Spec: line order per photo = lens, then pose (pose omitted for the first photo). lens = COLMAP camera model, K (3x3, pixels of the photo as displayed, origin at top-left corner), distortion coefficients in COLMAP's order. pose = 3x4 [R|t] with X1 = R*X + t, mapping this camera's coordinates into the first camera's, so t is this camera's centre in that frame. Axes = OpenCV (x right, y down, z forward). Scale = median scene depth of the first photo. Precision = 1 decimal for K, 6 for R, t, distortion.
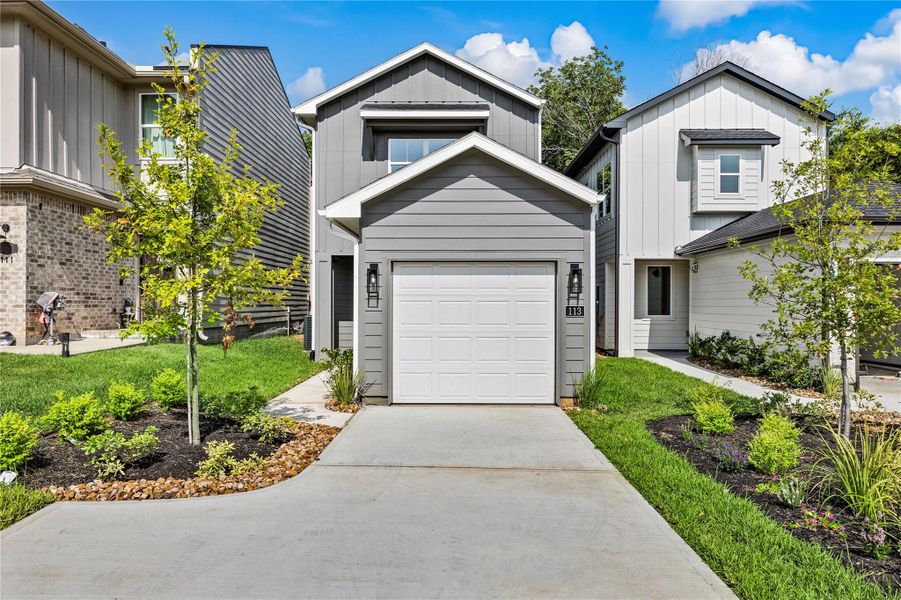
lens RADIAL K [[584.4, 0, 447.8], [0, 584.4, 299.2], [0, 0, 1]] dist [0.000863, 0.001934]
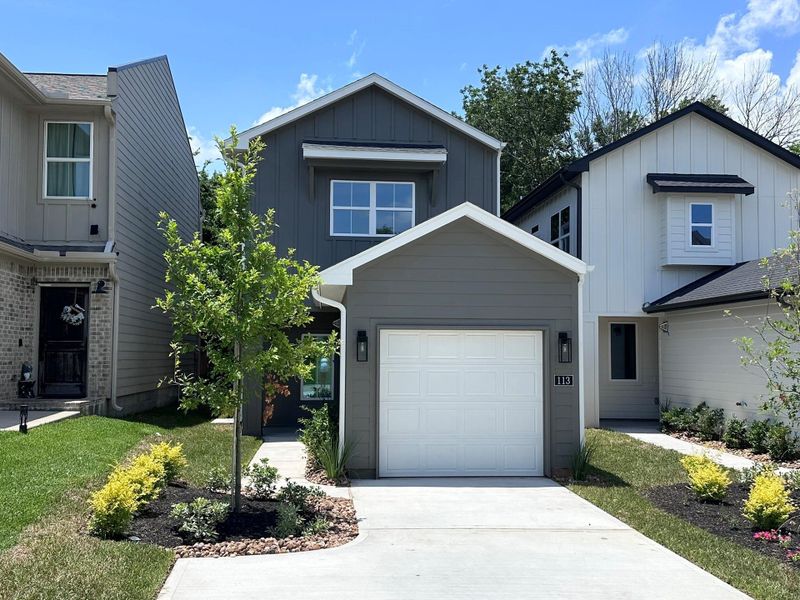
lens RADIAL K [[790.5, 0, 401.5], [0, 790.5, 308.1], [0, 0, 1]] dist [0.050755, 0.000000]
pose [[0.994270, 0.009500, 0.106474, -0.139555], [-0.003979, 0.998642, -0.051940, -0.022249], [-0.106823, 0.051219, 0.992958, -0.216311]]
